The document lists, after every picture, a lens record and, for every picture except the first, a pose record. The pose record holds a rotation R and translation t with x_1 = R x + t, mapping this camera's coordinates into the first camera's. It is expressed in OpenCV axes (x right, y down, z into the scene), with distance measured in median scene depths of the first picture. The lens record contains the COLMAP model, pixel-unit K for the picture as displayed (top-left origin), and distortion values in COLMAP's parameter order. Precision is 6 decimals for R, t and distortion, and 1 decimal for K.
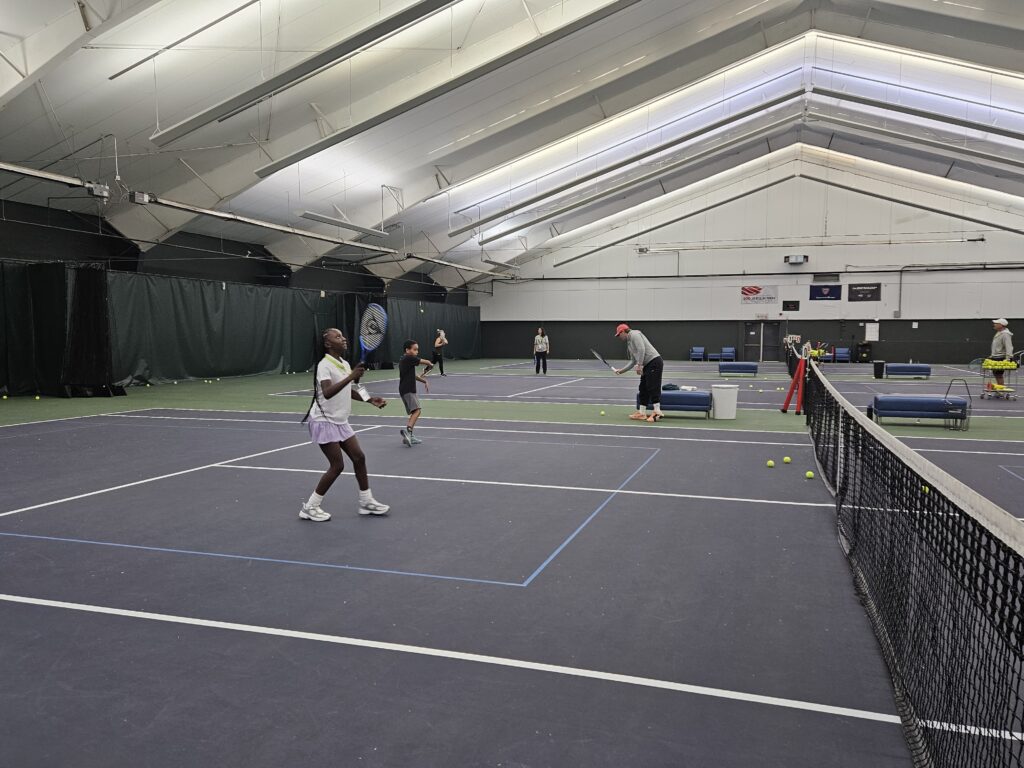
lens RADIAL K [[815.9, 0, 500.9], [0, 815.9, 392.4], [0, 0, 1]] dist [0.087032, -0.062436]
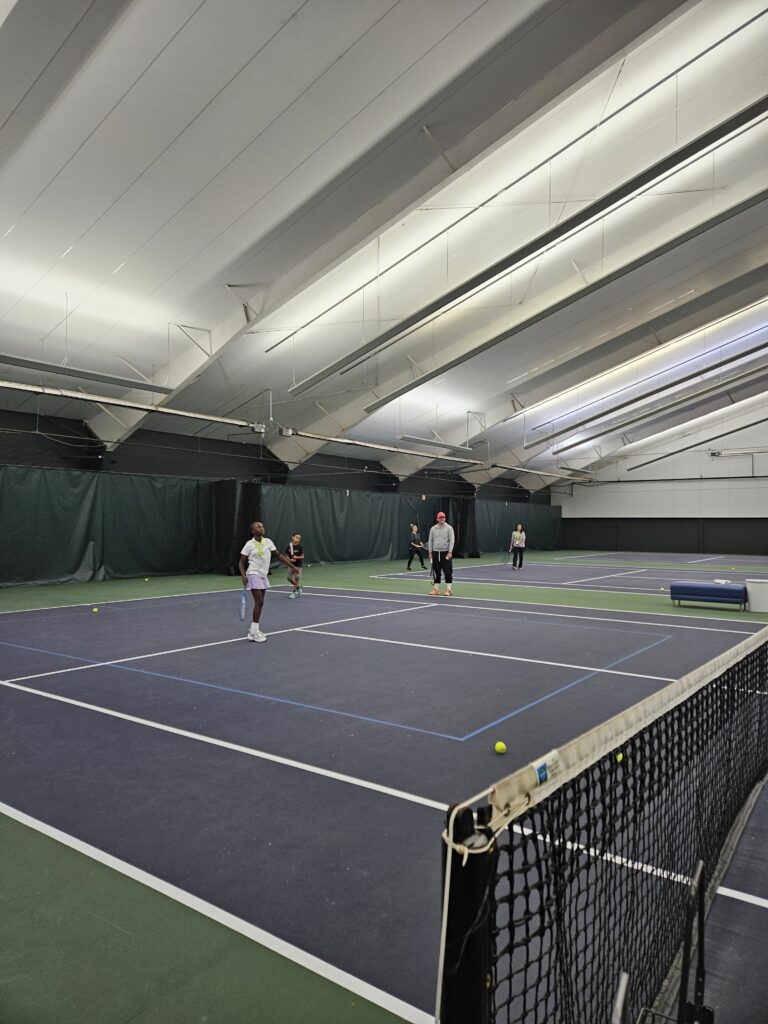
lens RADIAL K [[678.2, 0, 377.6], [0, 678.2, 501.3], [0, 0, 1]] dist [0.084983, -0.057775]
pose [[0.951368, -0.009752, -0.307901, 0.038317], [-0.024333, 0.993997, -0.106667, -0.001270], [0.307093, 0.108972, 0.945420, -0.008557]]
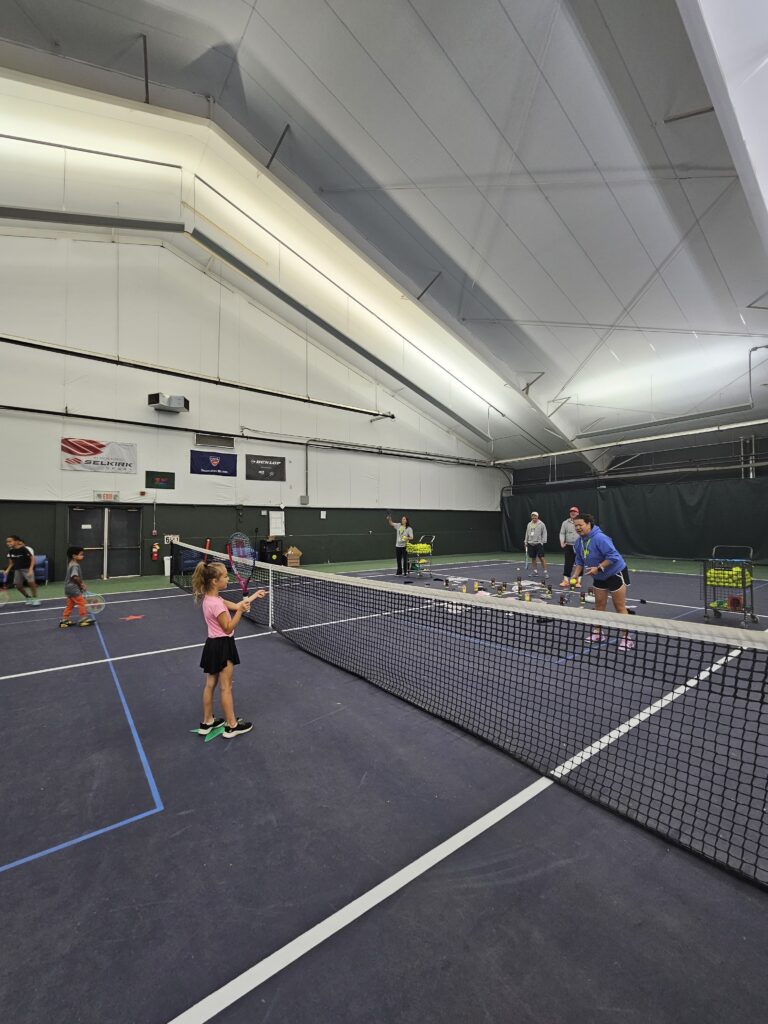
lens RADIAL K [[420.8, 0, 380.5], [0, 420.8, 512.4], [0, 0, 1]] dist [0.003540, -0.001619]
pose [[0.569485, 0.015023, 0.821864, 0.269653], [0.063826, 0.996006, -0.062432, -0.073693], [-0.819520, 0.088010, 0.566252, 0.979731]]
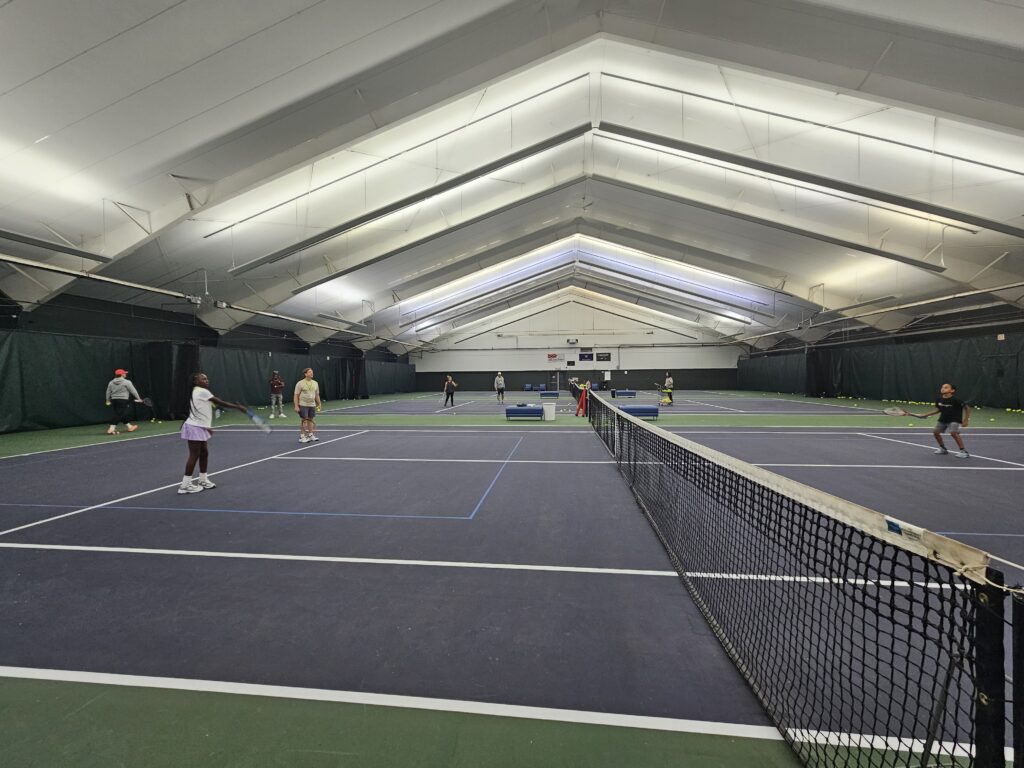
lens RADIAL K [[420.8, 0, 510.2], [0, 420.8, 385.8], [0, 0, 1]] dist [0.003540, -0.001619]
pose [[0.979449, -0.017045, 0.200969, -0.011214], [0.027736, 0.998339, -0.050502, -0.000752], [-0.199775, 0.055039, 0.978295, 0.011200]]
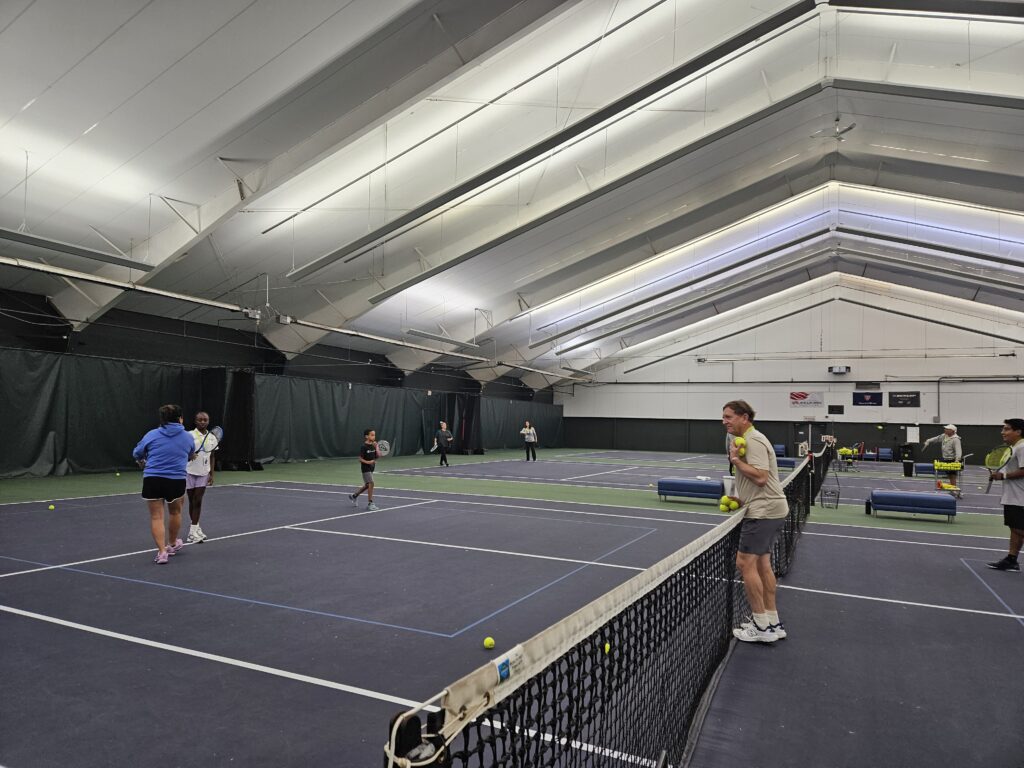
lens RADIAL K [[678.2, 0, 504.0], [0, 678.2, 400.4], [0, 0, 1]] dist [0.084983, -0.057775]
pose [[0.990311, 0.016178, -0.137924, 0.040143], [-0.031297, 0.993640, -0.108166, -0.000457], [0.135297, 0.111434, 0.984519, -0.003517]]
